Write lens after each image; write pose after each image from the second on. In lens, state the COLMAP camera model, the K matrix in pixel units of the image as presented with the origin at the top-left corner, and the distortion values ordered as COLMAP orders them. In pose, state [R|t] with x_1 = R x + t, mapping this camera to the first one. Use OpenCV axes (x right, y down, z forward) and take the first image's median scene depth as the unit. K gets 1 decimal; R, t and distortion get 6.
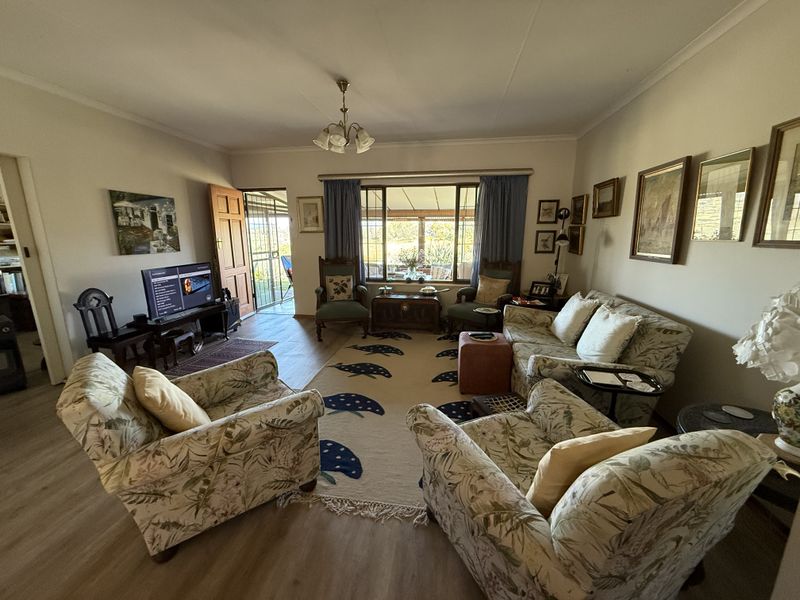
lens RADIAL K [[318.4, 0, 400.2], [0, 318.4, 297.1], [0, 0, 1]] dist [-0.000238, 0.000139]
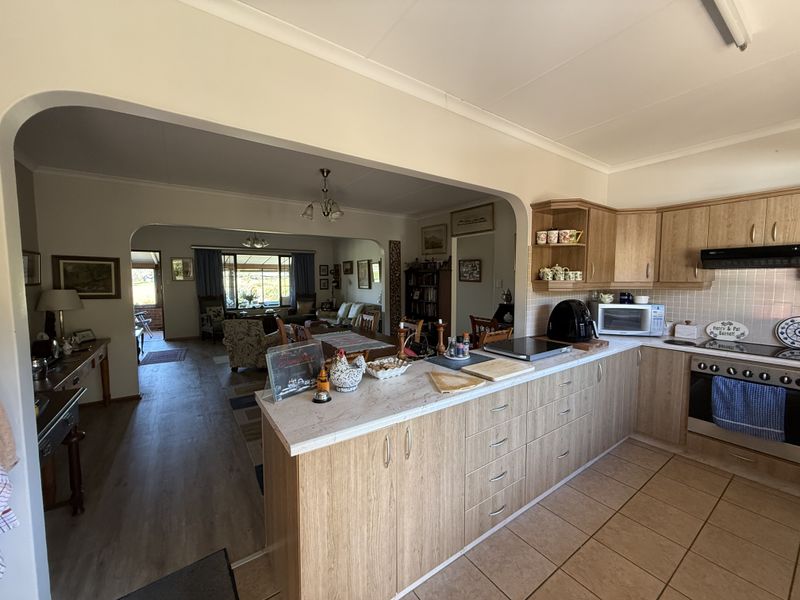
lens RADIAL K [[318.4, 0, 401.0], [0, 318.4, 298.3], [0, 0, 1]] dist [-0.000238, 0.000139]
pose [[0.718935, -0.044012, 0.693683, -0.789514], [0.138167, 0.987127, -0.080565, 0.194850], [-0.681207, 0.153765, 0.715761, -1.033827]]
